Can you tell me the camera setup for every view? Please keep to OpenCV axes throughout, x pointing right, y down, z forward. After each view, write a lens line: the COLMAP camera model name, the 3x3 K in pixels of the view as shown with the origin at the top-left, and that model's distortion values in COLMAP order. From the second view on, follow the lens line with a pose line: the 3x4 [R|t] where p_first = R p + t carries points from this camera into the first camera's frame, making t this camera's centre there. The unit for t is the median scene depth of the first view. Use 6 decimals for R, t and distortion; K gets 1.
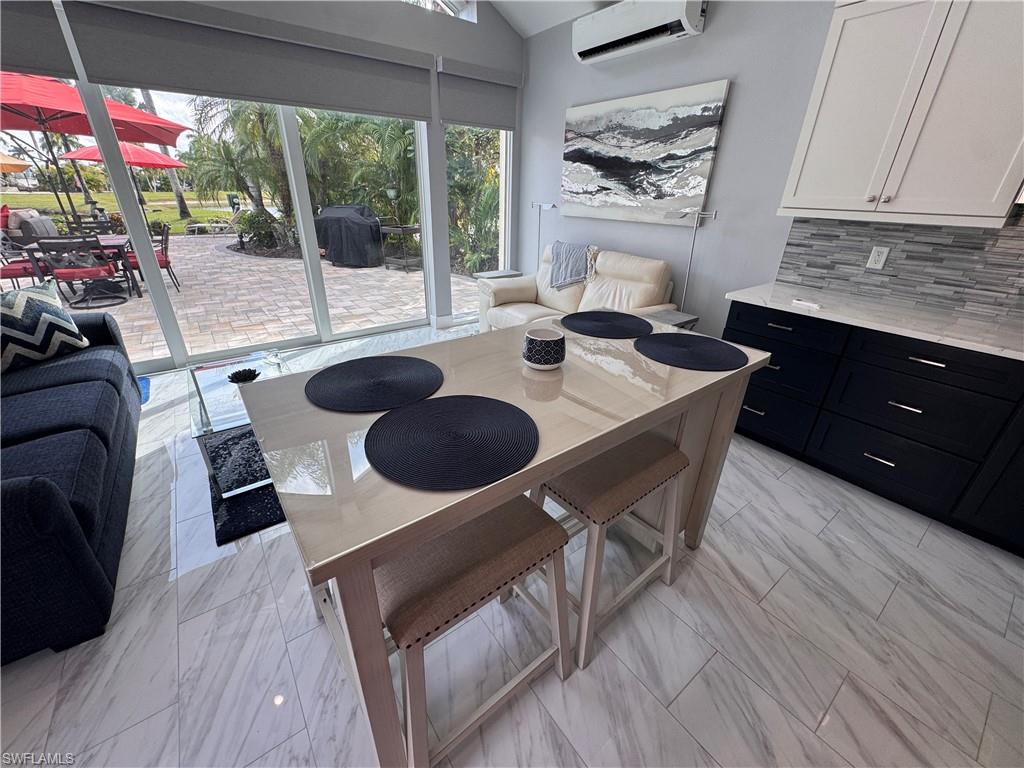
lens RADIAL K [[408.7, 0, 509.5], [0, 408.7, 384.0], [0, 0, 1]] dist [-0.001889, -0.000189]
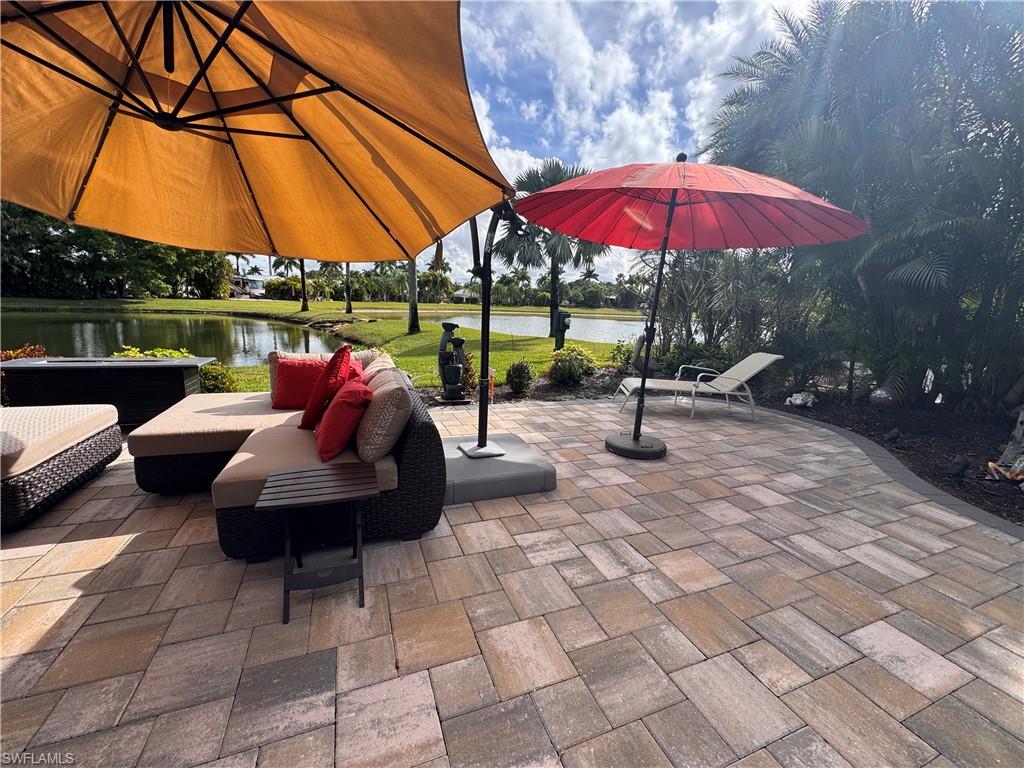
lens RADIAL K [[408.7, 0, 509.5], [0, 408.7, 384.0], [0, 0, 1]] dist [-0.001889, -0.000189]
pose [[0.965431, 0.073471, -0.250089, -0.396128], [-0.134200, 0.962624, -0.235257, -0.138898], [0.223457, 0.260687, 0.939207, 0.296572]]
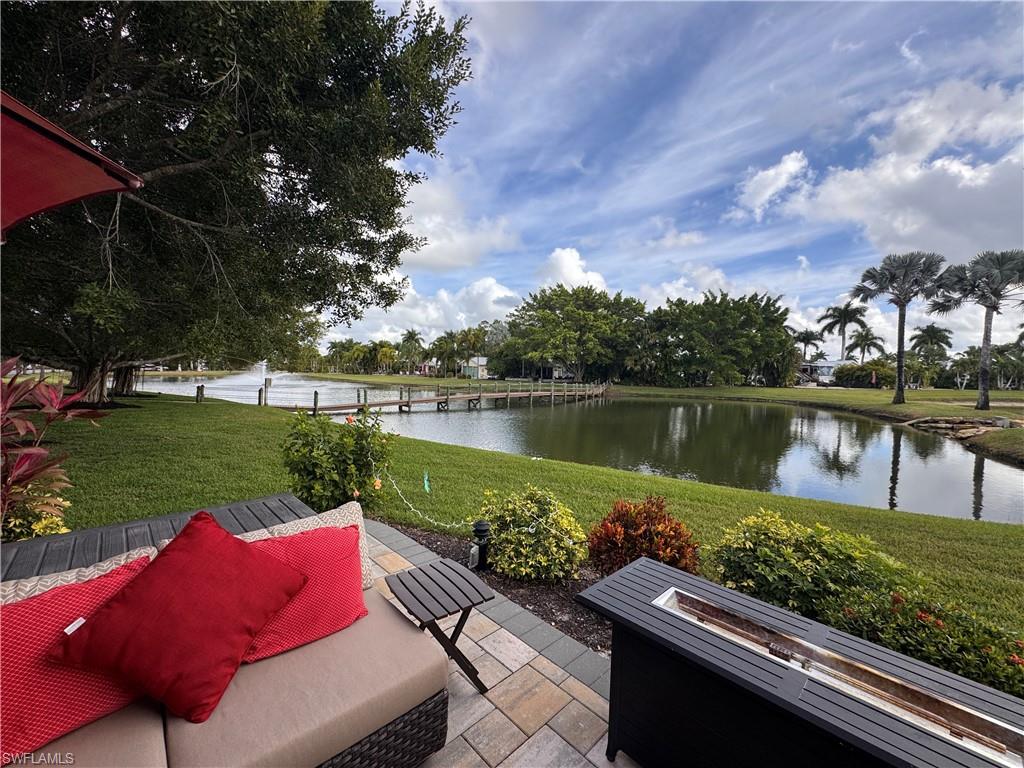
lens RADIAL K [[408.0, 0, 509.7], [0, 408.0, 384.5], [0, 0, 1]] dist [-0.001798, -0.000125]
pose [[0.119853, 0.016269, -0.992658, -0.515404], [-0.441061, 0.896648, -0.038558, -0.171962], [0.889438, 0.442444, 0.114641, 0.340974]]
